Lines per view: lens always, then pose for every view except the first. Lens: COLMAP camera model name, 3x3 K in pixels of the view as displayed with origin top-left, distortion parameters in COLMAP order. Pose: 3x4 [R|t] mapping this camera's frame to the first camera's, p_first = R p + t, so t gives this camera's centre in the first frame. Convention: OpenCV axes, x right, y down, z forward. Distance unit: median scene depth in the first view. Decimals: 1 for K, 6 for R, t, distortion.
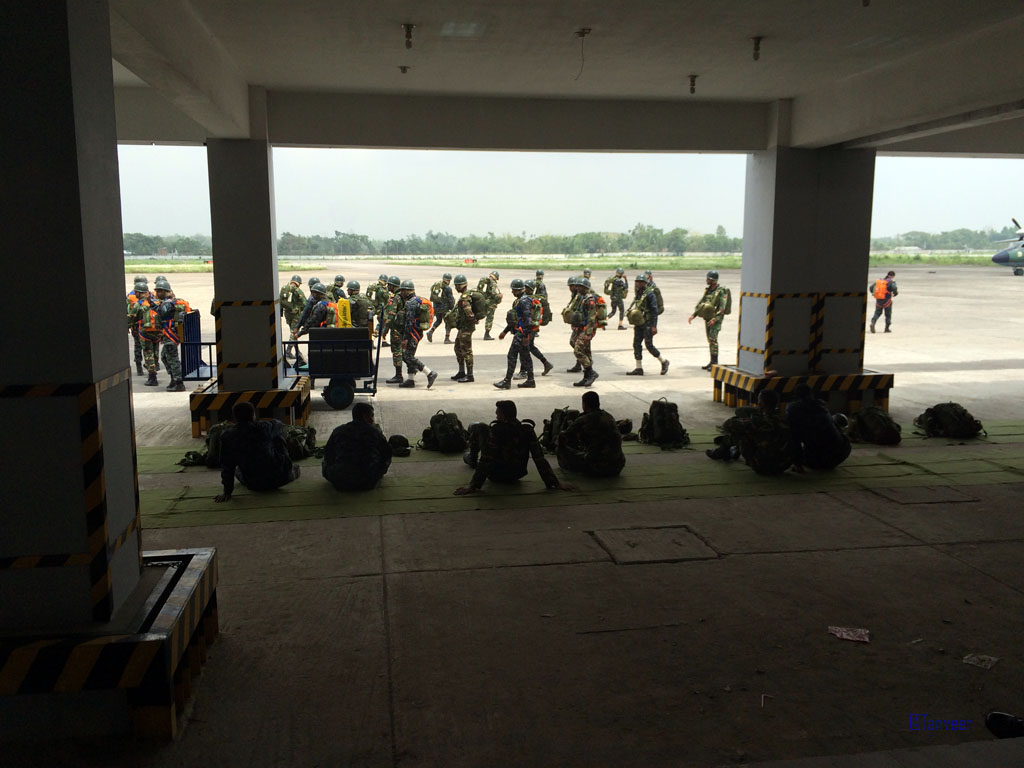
lens RADIAL K [[880.4, 0, 506.5], [0, 880.4, 385.0], [0, 0, 1]] dist [0.082478, -0.119080]
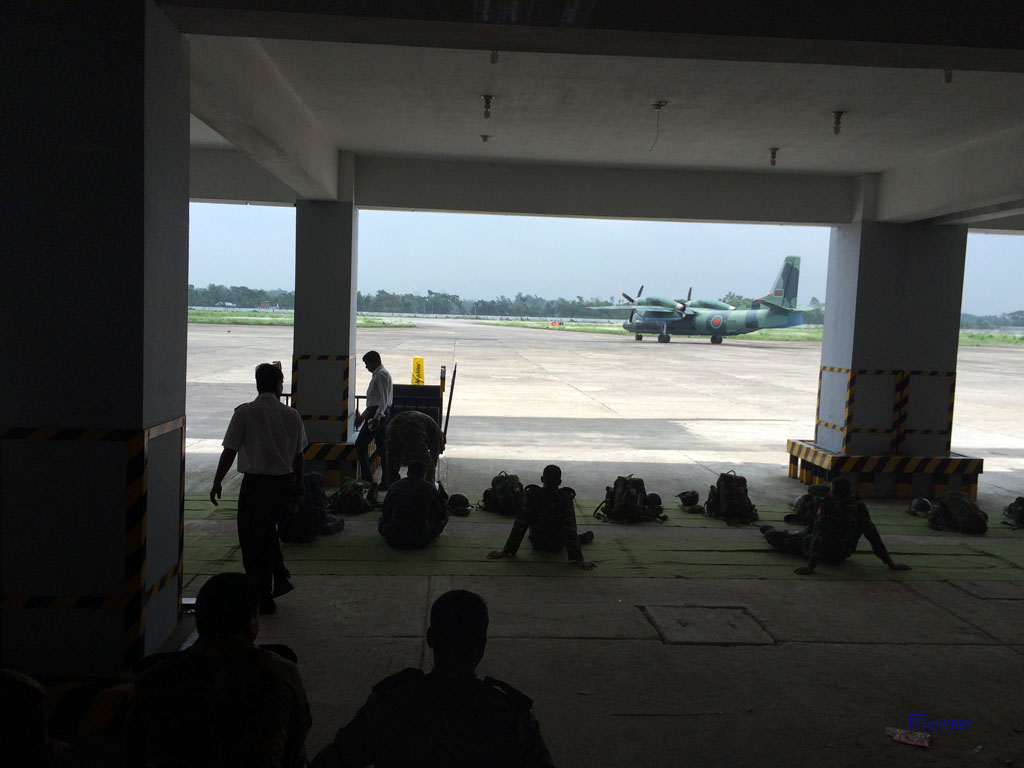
lens RADIAL K [[880.4, 0, 510.3], [0, 880.4, 382.7], [0, 0, 1]] dist [0.082478, -0.119080]
pose [[0.994846, 0.042548, -0.092039, 0.022687], [-0.049114, 0.996317, -0.070293, -0.002022], [0.088709, 0.074451, 0.993271, 0.005461]]
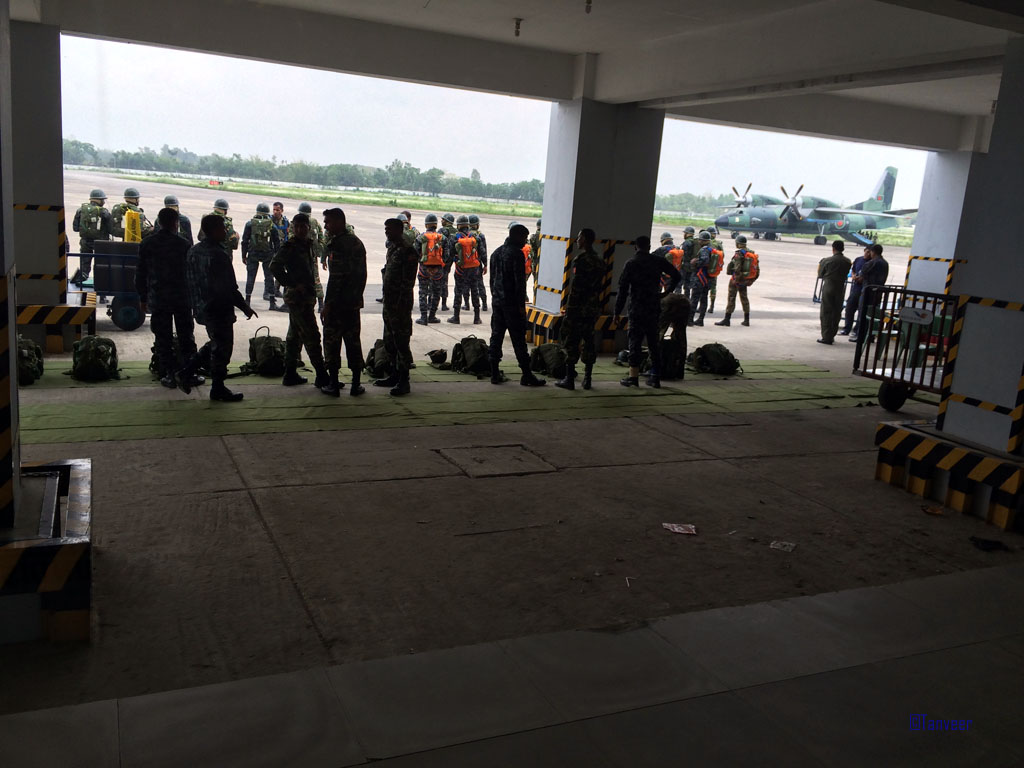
lens RADIAL K [[880.4, 0, 506.9], [0, 880.4, 388.2], [0, 0, 1]] dist [0.082478, -0.119080]
pose [[0.960004, 0.018929, 0.279347, -0.089944], [-0.039191, 0.996975, 0.067125, 0.012944], [-0.277231, -0.075388, 0.957841, -0.024126]]
